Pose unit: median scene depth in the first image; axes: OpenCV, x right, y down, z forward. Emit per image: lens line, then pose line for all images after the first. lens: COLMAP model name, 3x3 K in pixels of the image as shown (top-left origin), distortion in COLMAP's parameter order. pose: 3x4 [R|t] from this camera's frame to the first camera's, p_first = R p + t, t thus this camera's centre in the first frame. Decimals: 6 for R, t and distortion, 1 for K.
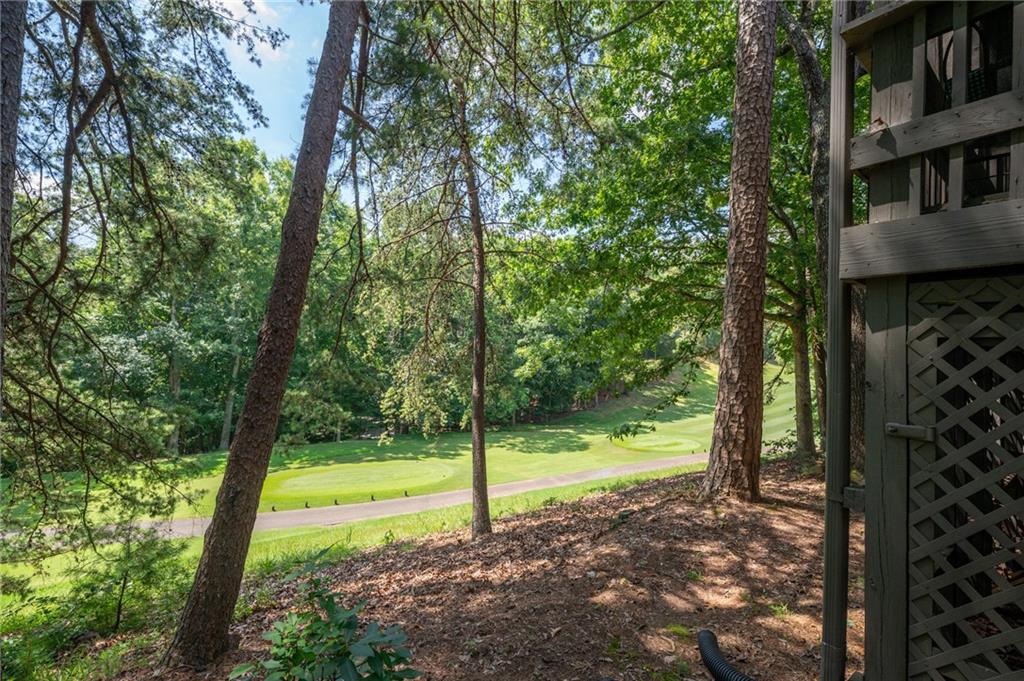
lens RADIAL K [[461.2, 0, 511.6], [0, 461.2, 341.5], [0, 0, 1]] dist [0.001547, 0.000307]
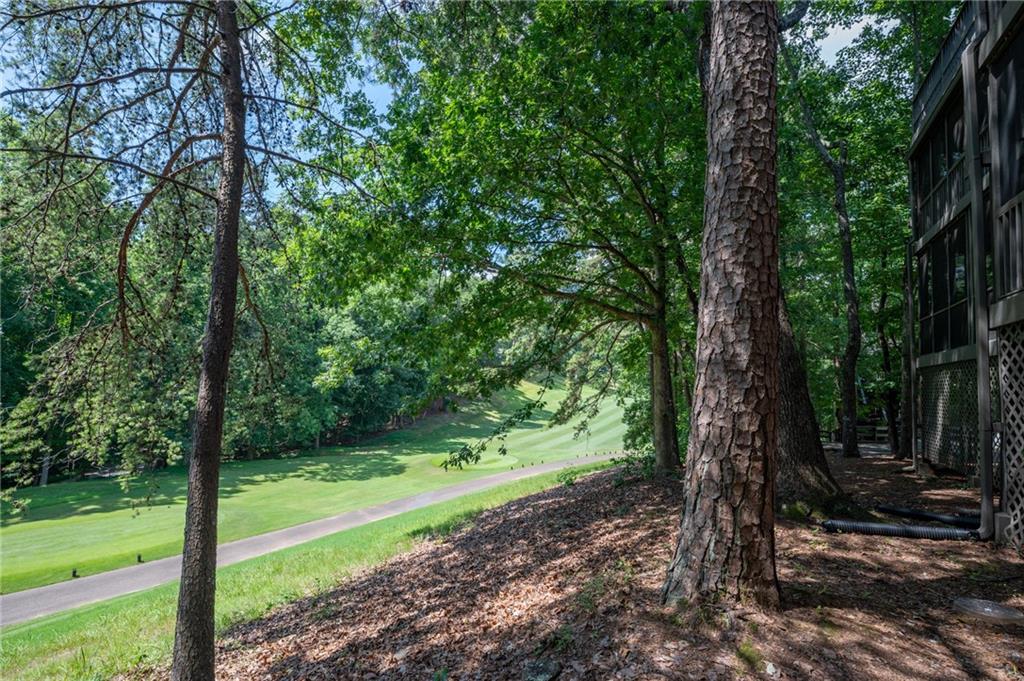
lens RADIAL K [[461.2, 0, 513.0], [0, 461.2, 339.0], [0, 0, 1]] dist [0.001547, 0.000307]
pose [[0.923116, 0.041708, 0.382252, 0.025819], [-0.025511, 0.998553, -0.047344, 0.042846], [-0.383673, 0.033952, 0.922845, 0.313558]]
